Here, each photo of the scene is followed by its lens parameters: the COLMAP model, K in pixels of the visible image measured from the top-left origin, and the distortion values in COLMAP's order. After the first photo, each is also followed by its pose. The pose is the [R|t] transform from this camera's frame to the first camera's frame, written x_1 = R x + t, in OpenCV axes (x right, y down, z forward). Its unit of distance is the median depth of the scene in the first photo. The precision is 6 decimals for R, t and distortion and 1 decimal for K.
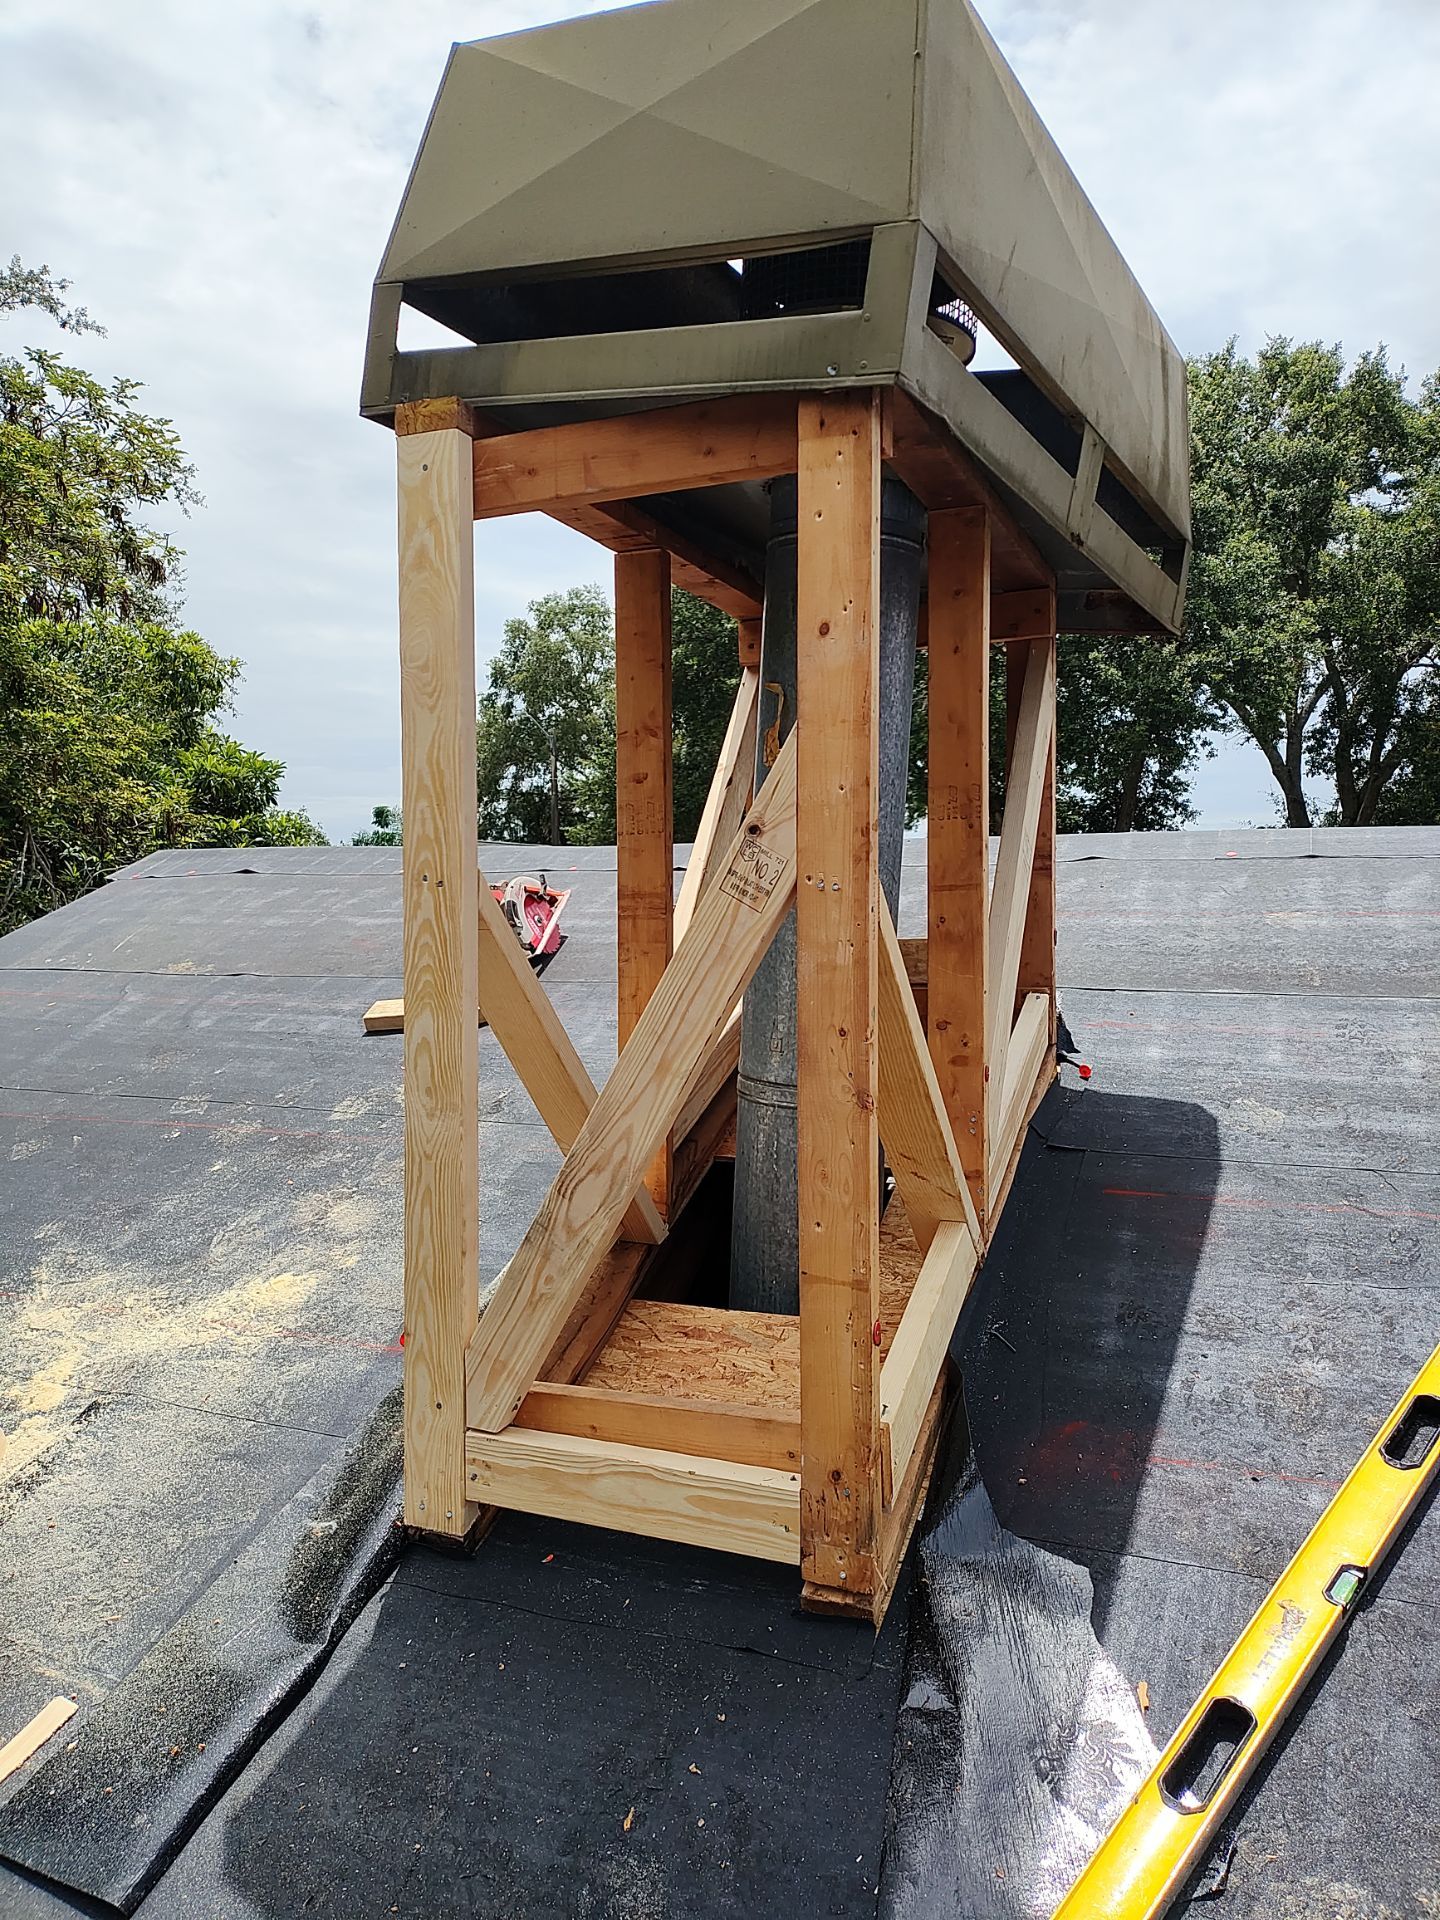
lens RADIAL K [[1362.8, 0, 720.0], [0, 1362.8, 960.0], [0, 0, 1]] dist [0.085231, -0.130373]
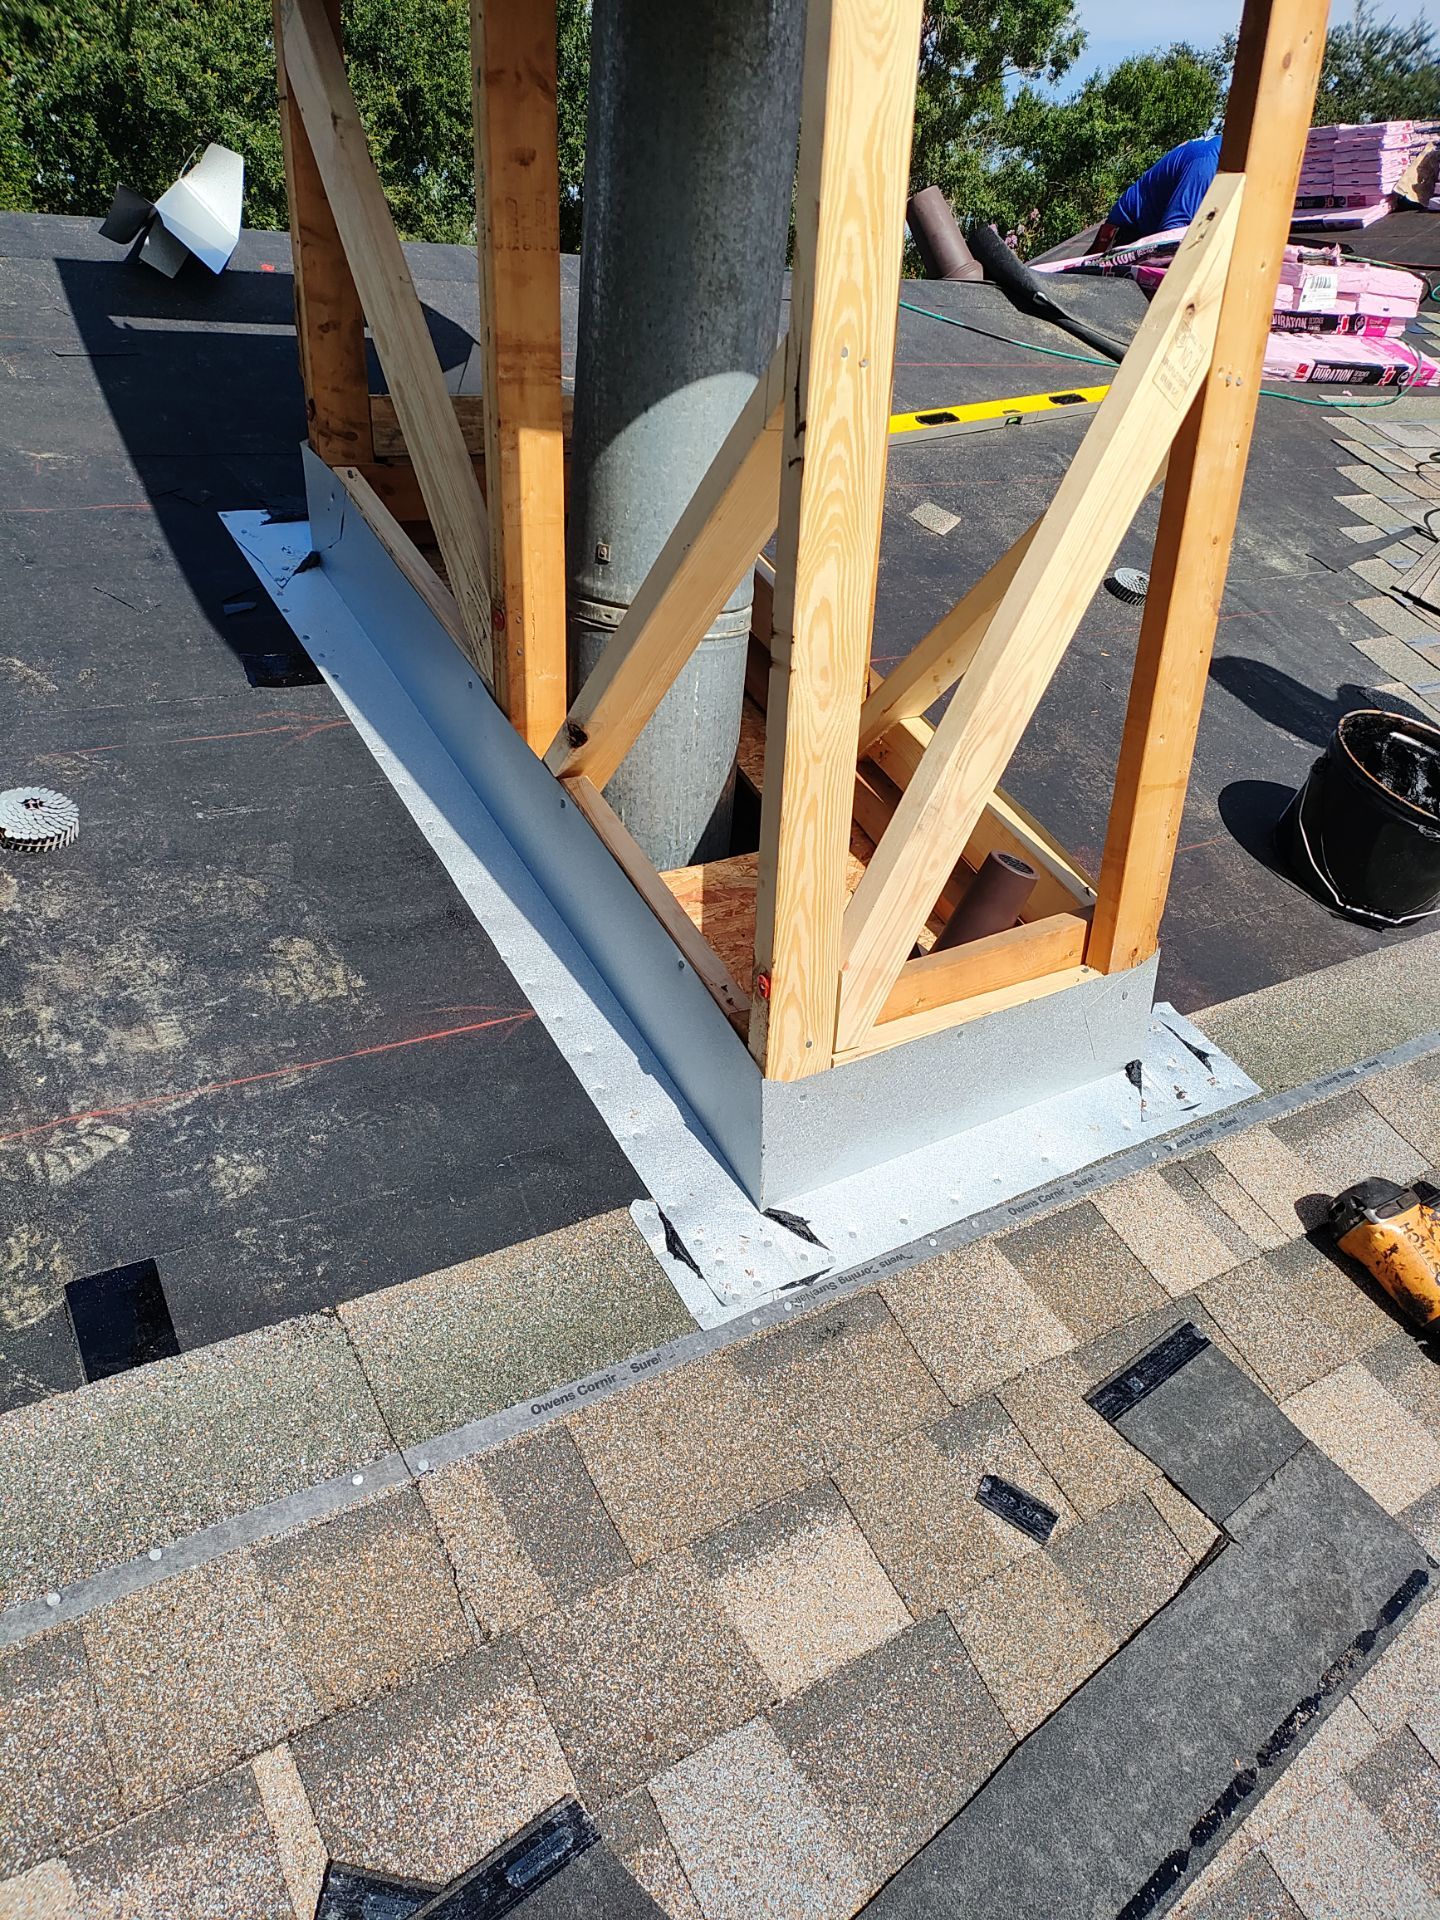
lens RADIAL K [[1369.9, 0, 711.9], [0, 1369.9, 926.1], [0, 0, 1]] dist [0.165873, -0.233859]
pose [[0.542021, -0.303788, 0.783535, -0.869050], [-0.015346, 0.928640, 0.370664, -0.051984], [-0.840225, -0.212932, 0.498680, 0.647408]]
